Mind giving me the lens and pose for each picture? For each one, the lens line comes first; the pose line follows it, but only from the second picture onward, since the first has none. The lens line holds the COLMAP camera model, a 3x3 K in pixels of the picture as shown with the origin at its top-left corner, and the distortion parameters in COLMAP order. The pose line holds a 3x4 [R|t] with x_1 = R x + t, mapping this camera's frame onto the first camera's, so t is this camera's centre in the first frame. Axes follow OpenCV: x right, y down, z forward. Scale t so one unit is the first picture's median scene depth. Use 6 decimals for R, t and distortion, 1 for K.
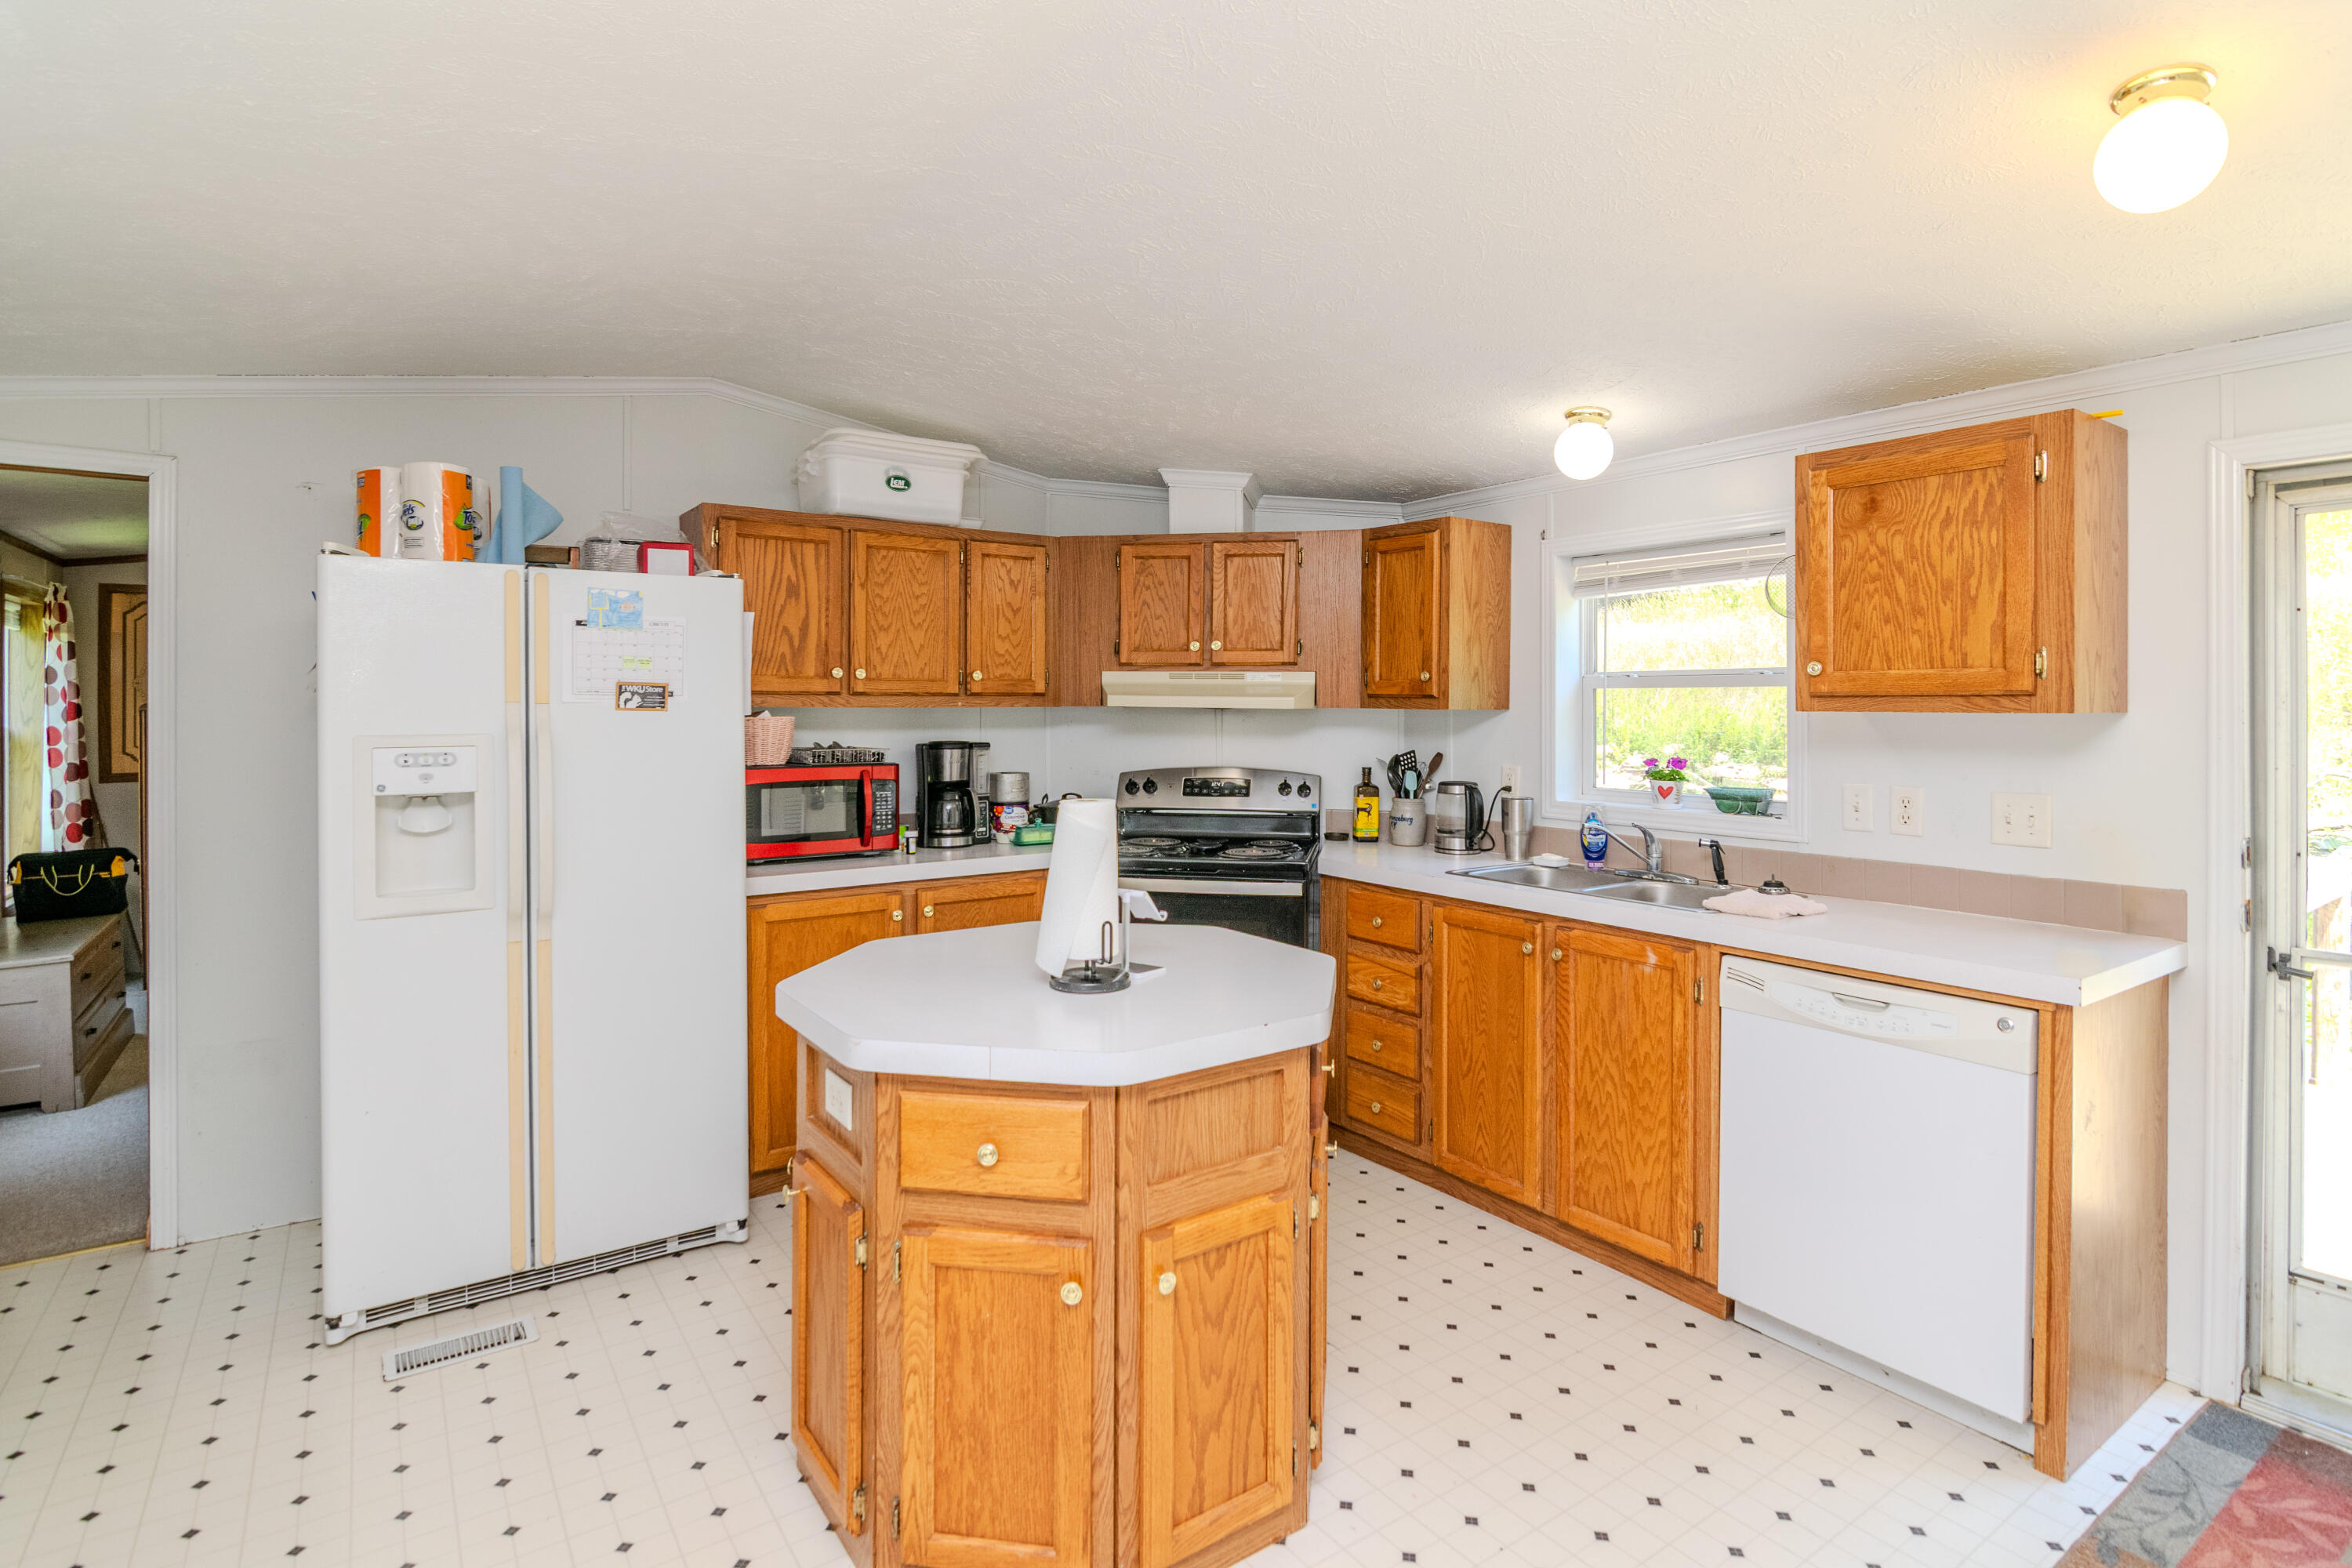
lens RADIAL K [[1153.7, 0, 1174.4], [0, 1153.7, 712.6], [0, 0, 1]] dist [0.000640, -0.006060]
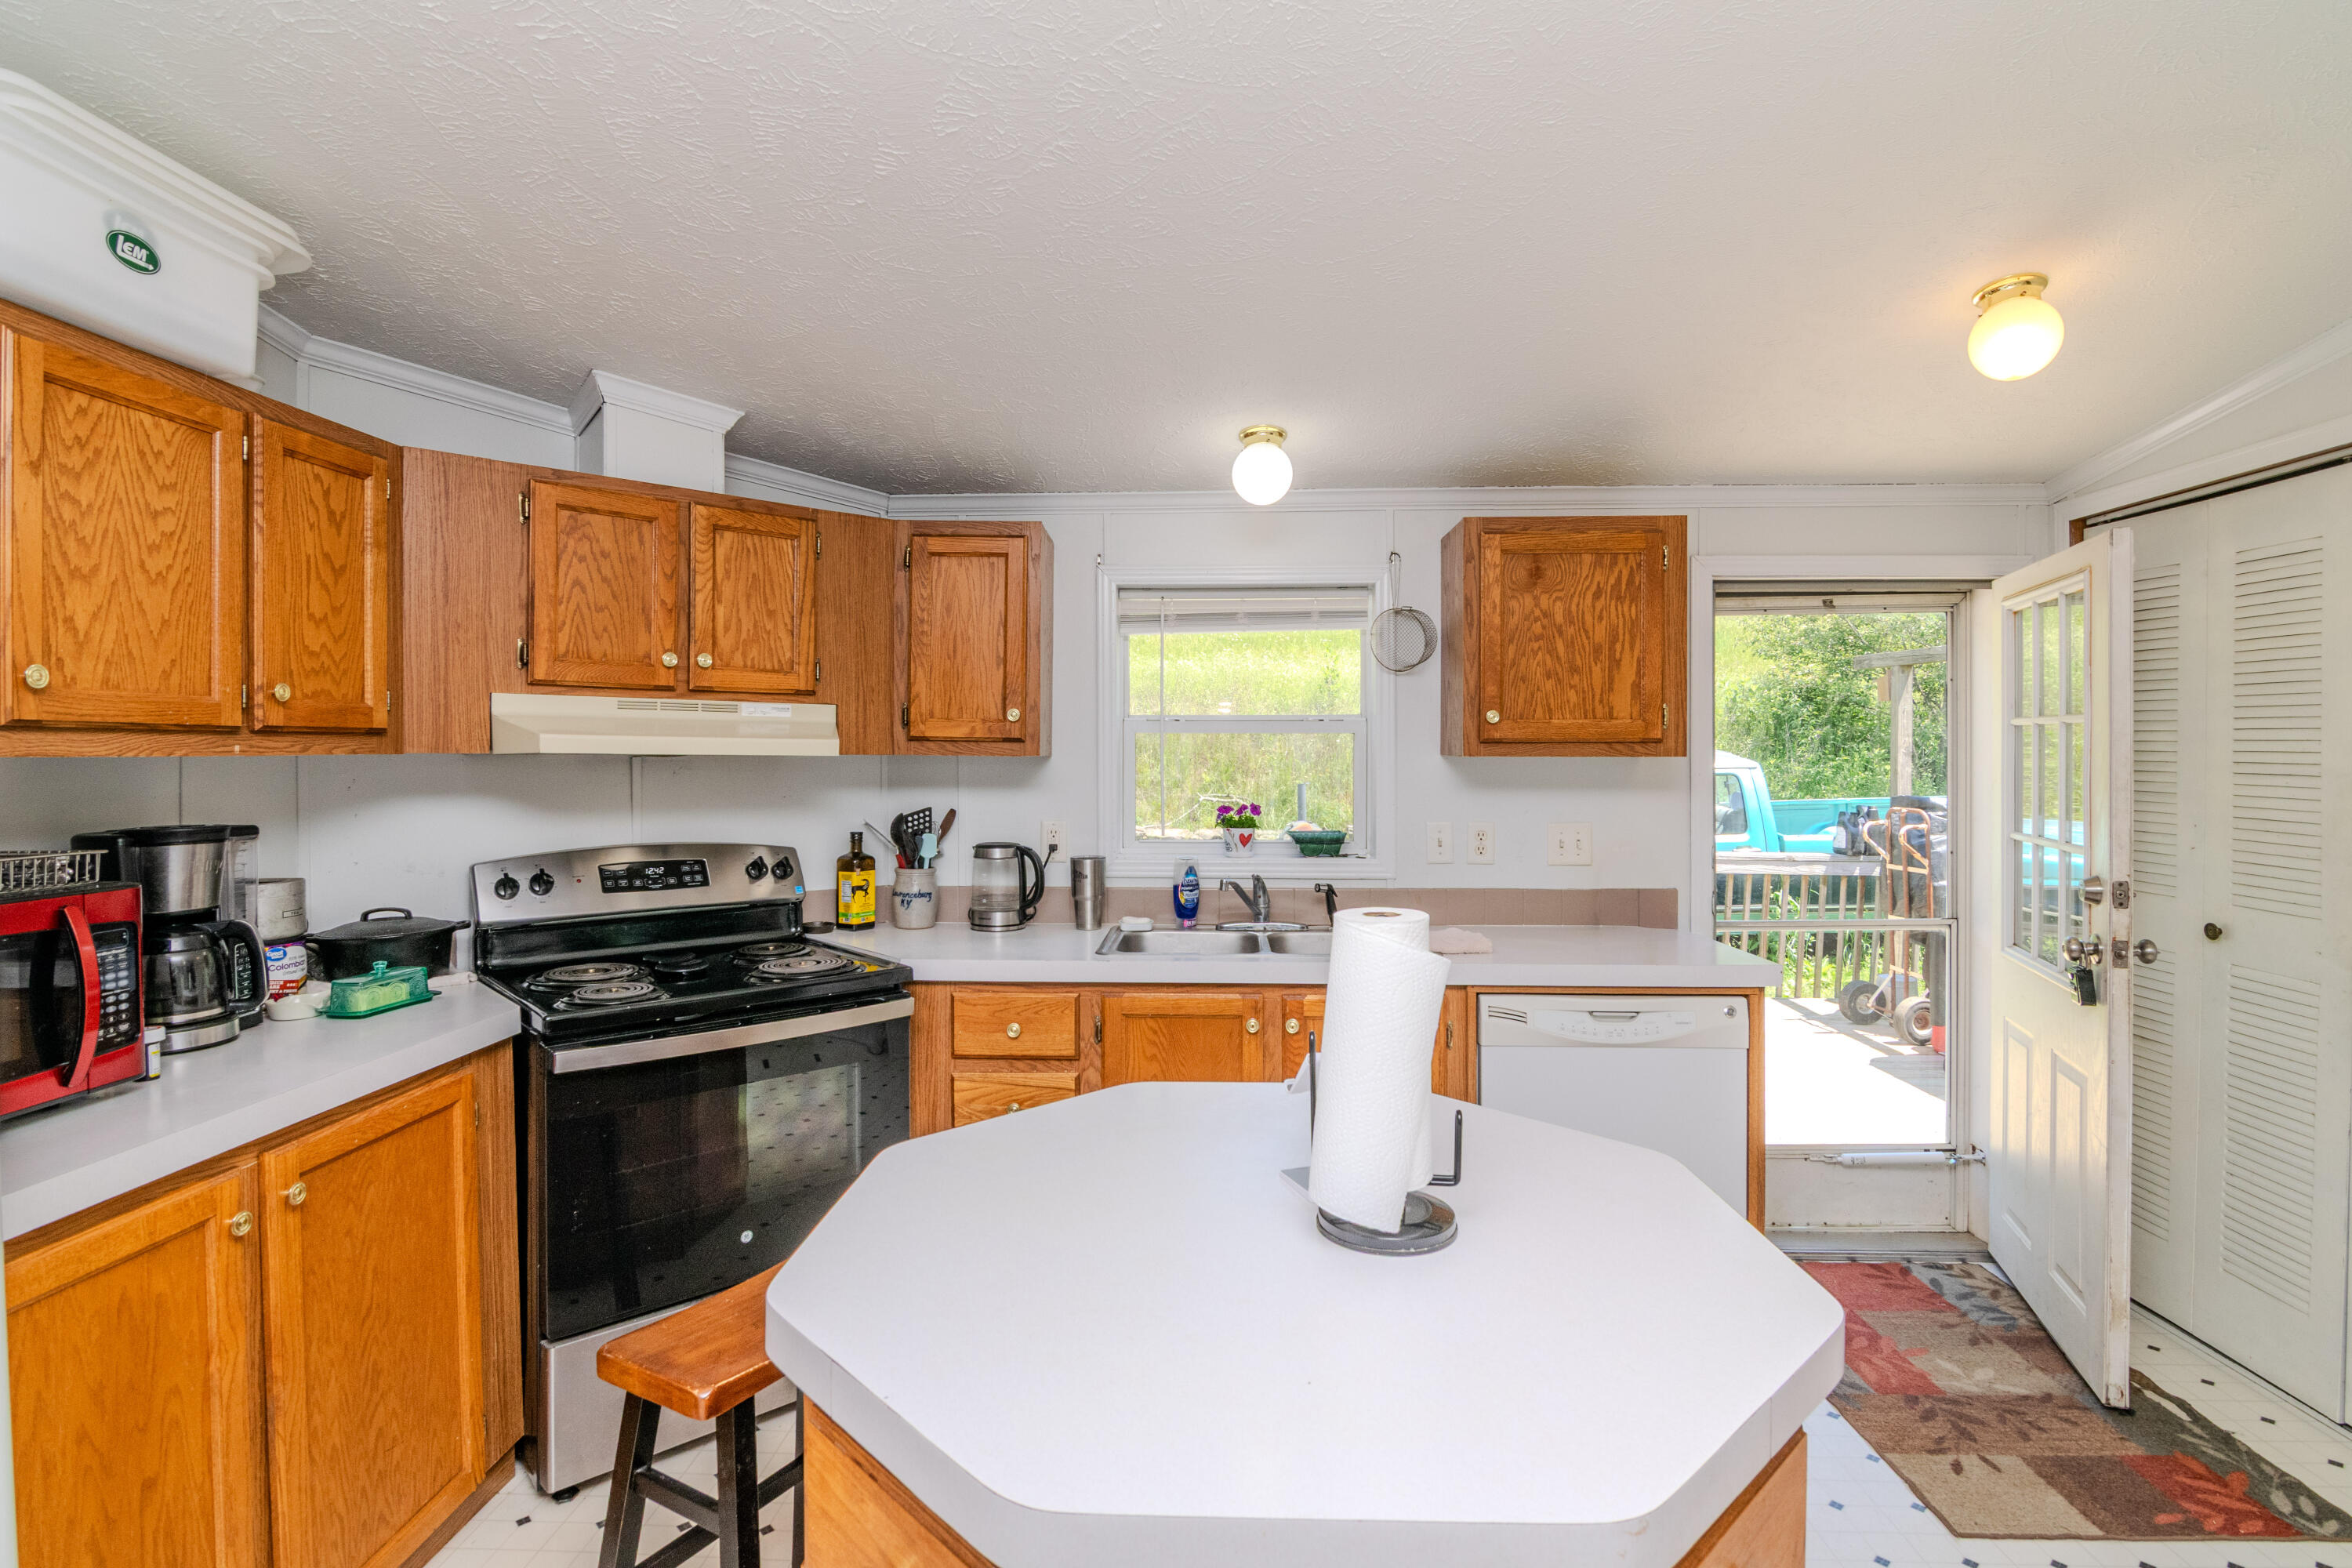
lens RADIAL K [[1139.8, 0, 1178.3], [0, 1139.8, 760.8], [0, 0, 1]] dist [-0.002011, -0.009781]
pose [[0.609198, -0.007172, 0.792985, -0.339722], [0.005724, 0.999973, 0.004647, -0.002429], [-0.792997, 0.001708, 0.609223, 0.417383]]
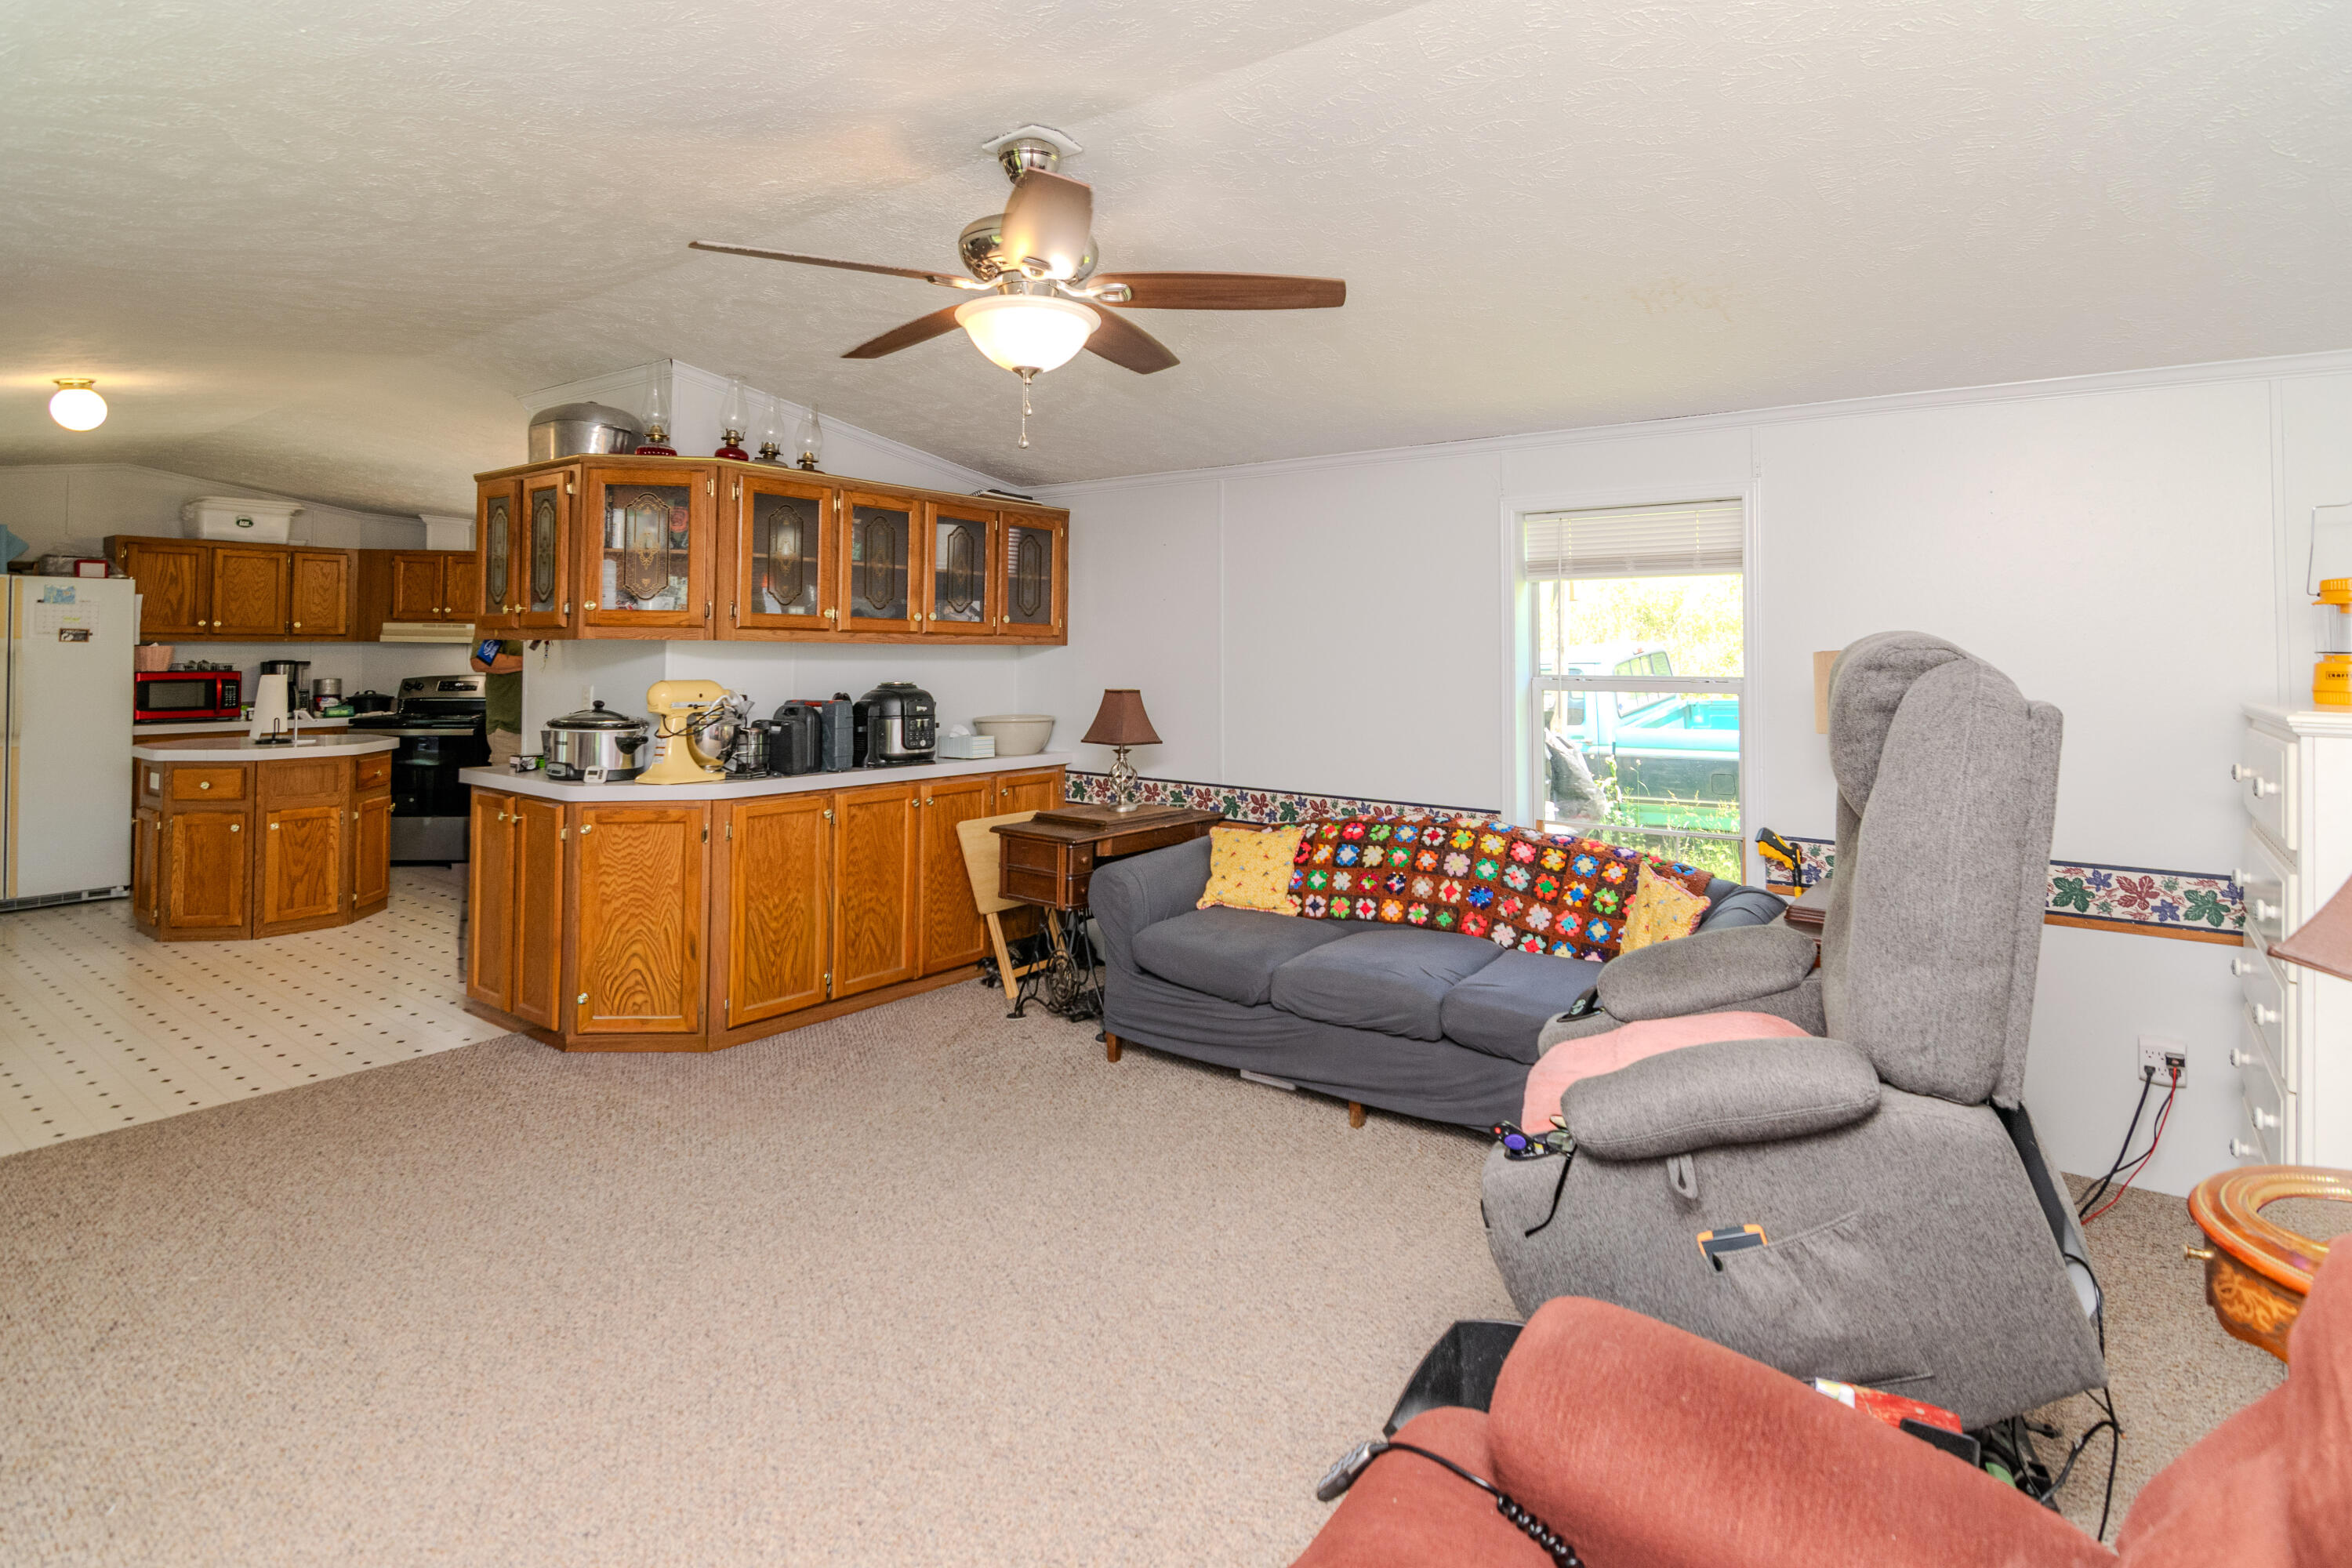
lens RADIAL K [[1188.7, 0, 1163.8], [0, 1188.7, 618.9], [0, 0, 1]] dist [0.001416, -0.000351]
pose [[0.954362, 0.010990, 0.298451, 0.621427], [-0.002411, 0.999574, -0.029097, 0.011660], [-0.298643, 0.027050, 0.953981, -1.314156]]
